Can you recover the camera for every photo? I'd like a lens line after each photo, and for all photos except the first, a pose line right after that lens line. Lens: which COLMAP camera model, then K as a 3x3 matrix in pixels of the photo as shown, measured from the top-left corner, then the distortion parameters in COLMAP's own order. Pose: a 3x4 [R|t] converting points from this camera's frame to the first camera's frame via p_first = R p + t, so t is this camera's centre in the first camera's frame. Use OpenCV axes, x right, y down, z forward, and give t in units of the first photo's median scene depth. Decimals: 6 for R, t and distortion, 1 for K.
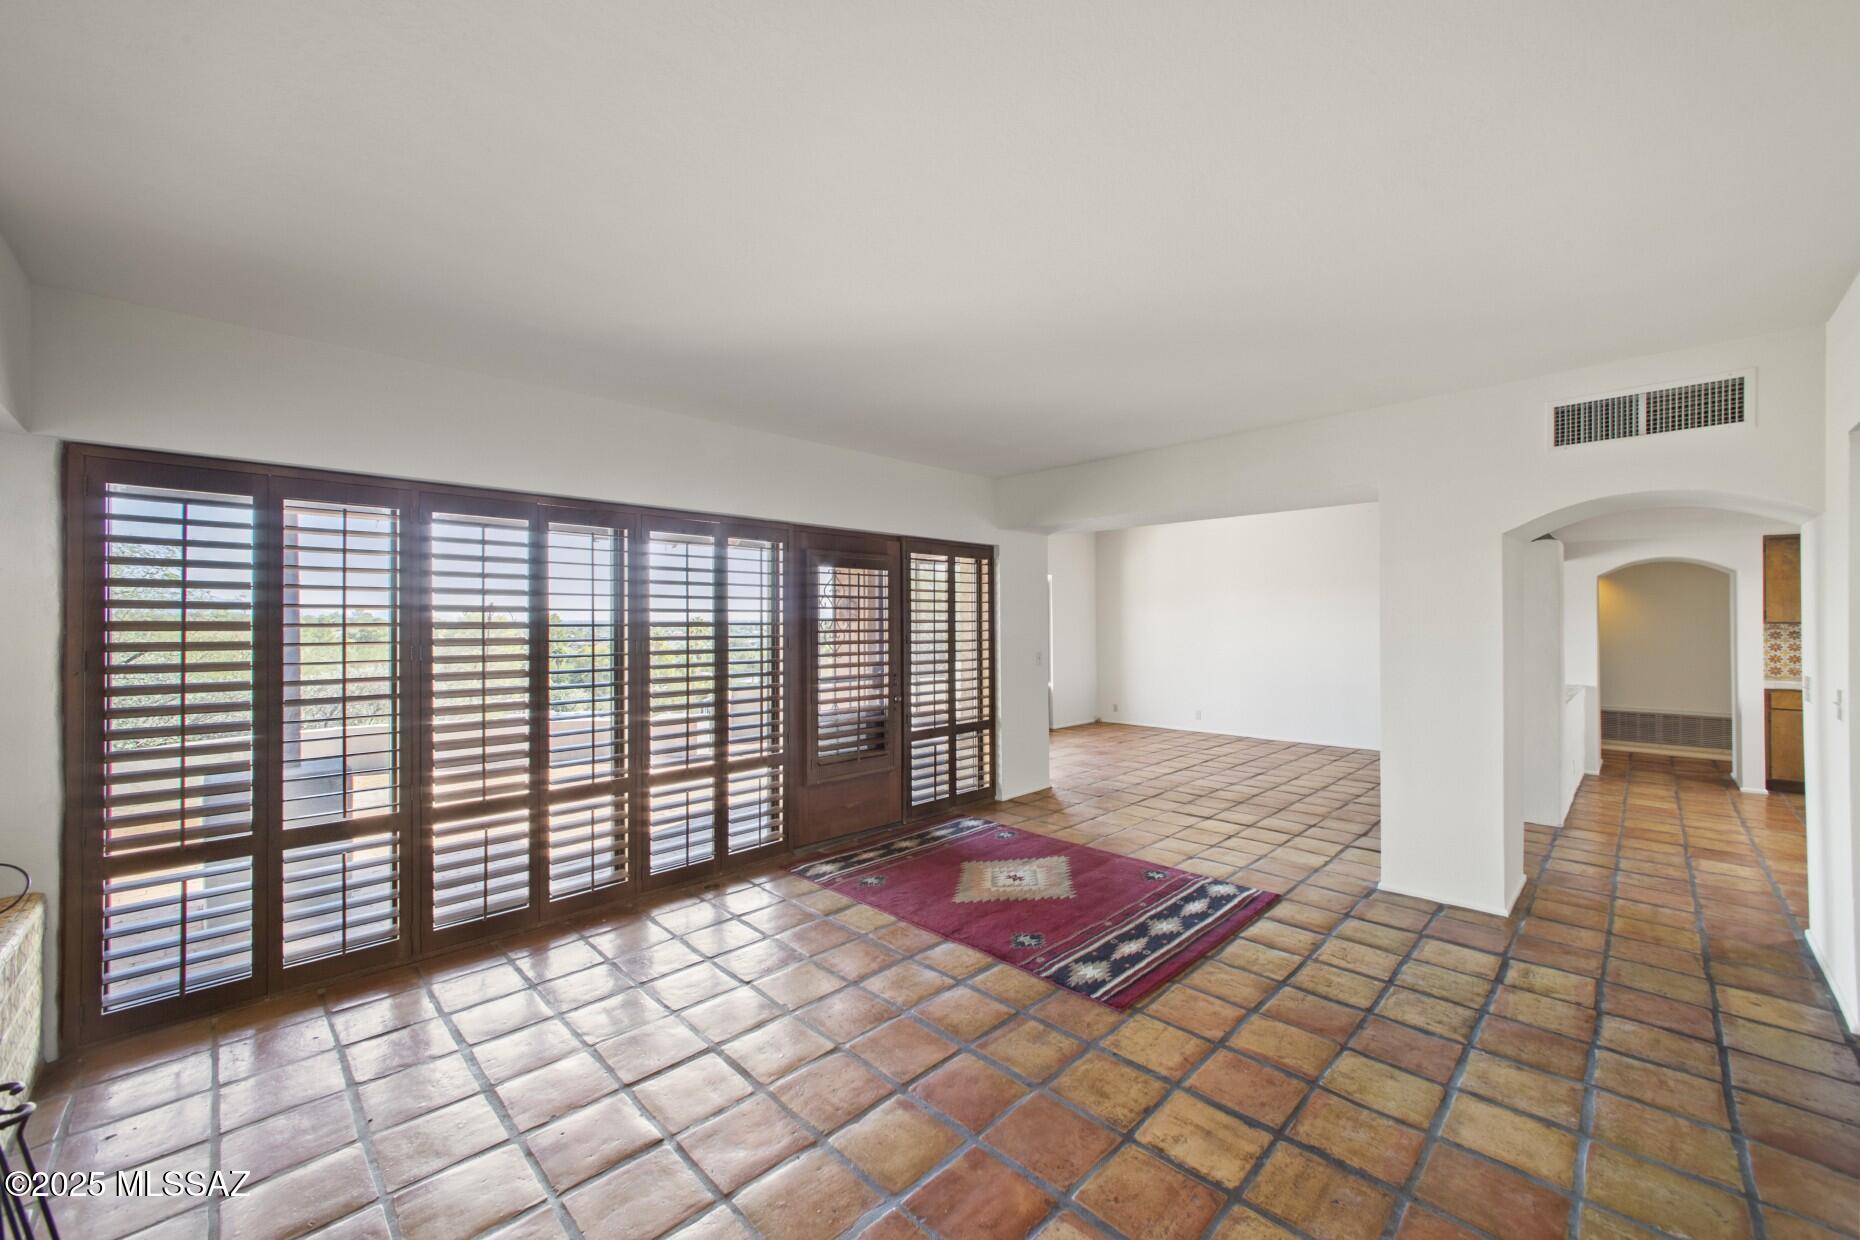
lens RADIAL K [[707.2, 0, 904.7], [0, 707.2, 619.8], [0, 0, 1]] dist [-0.007691, -0.000181]
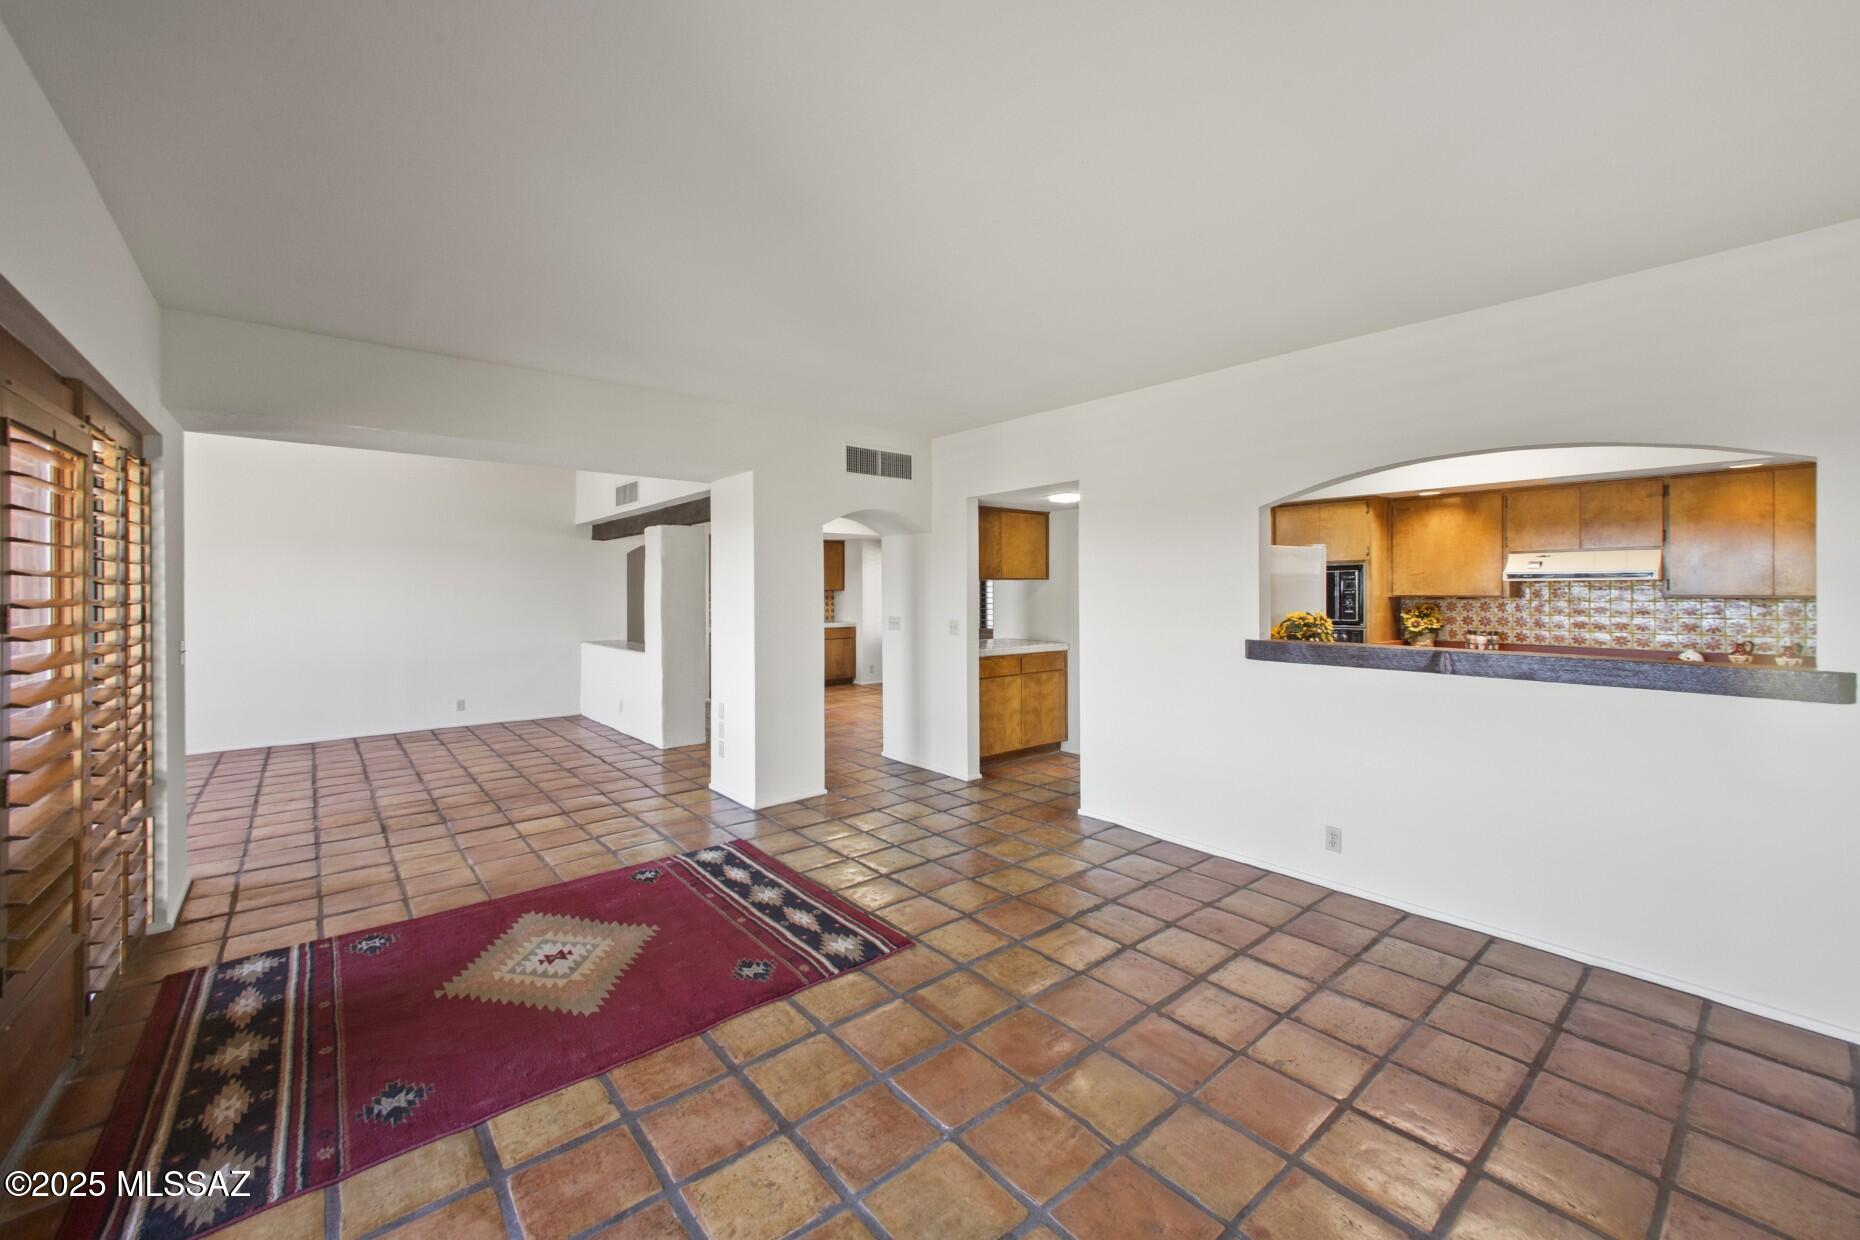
lens RADIAL K [[744.2, 0, 932.0], [0, 744.2, 608.7], [0, 0, 1]] dist [0.013143, -0.001452]
pose [[0.063722, -0.023385, 0.997694, -0.547081], [-0.004871, 0.999706, 0.023743, 0.006386], [-0.997956, -0.006373, 0.063590, 0.594513]]
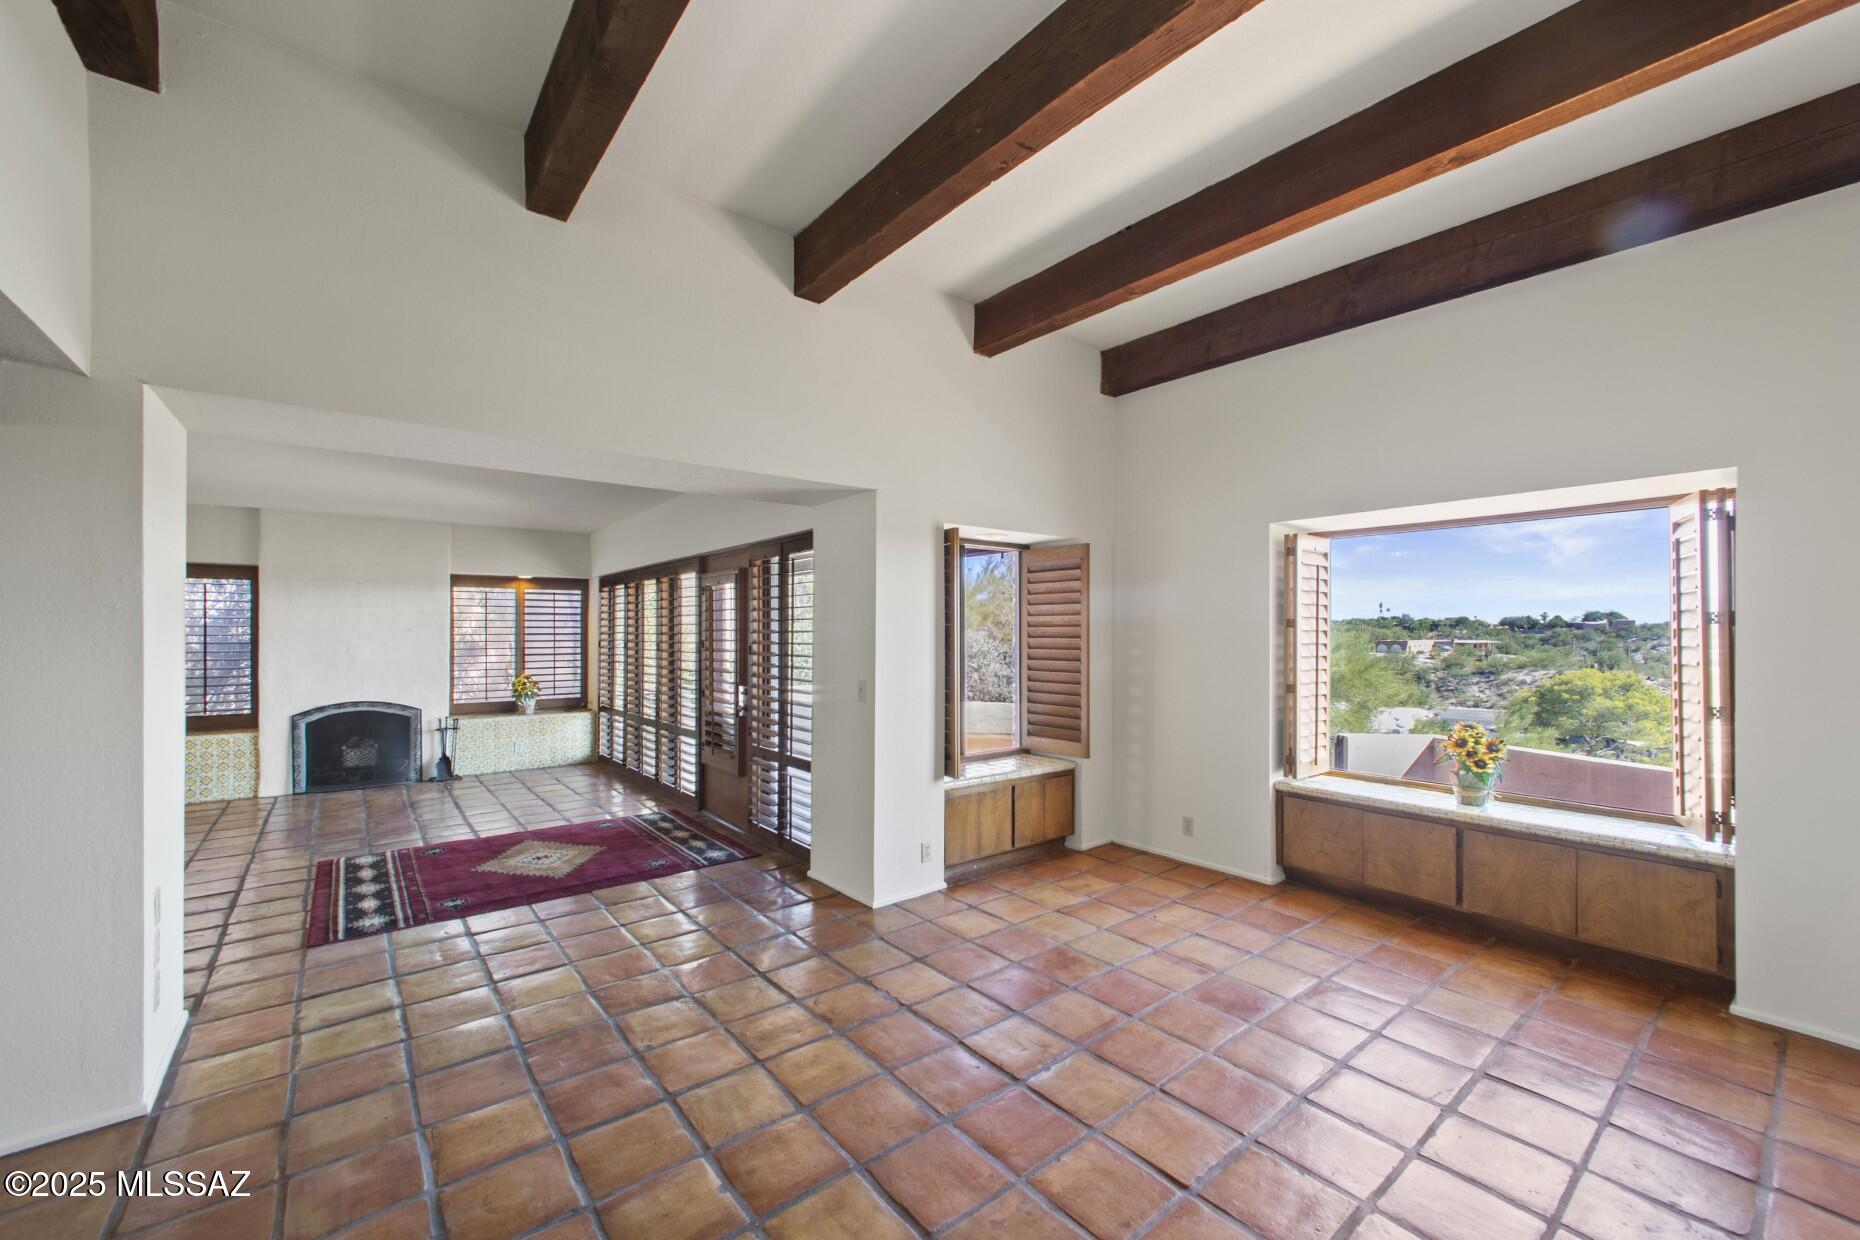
lens RADIAL K [[744.2, 0, 924.3], [0, 744.2, 618.3], [0, 0, 1]] dist [0.013143, -0.001452]
pose [[-0.097795, -0.007630, -0.995177, 1.315189], [0.014109, 0.999859, -0.009053, -0.002257], [0.995107, -0.014926, -0.097674, 1.755151]]
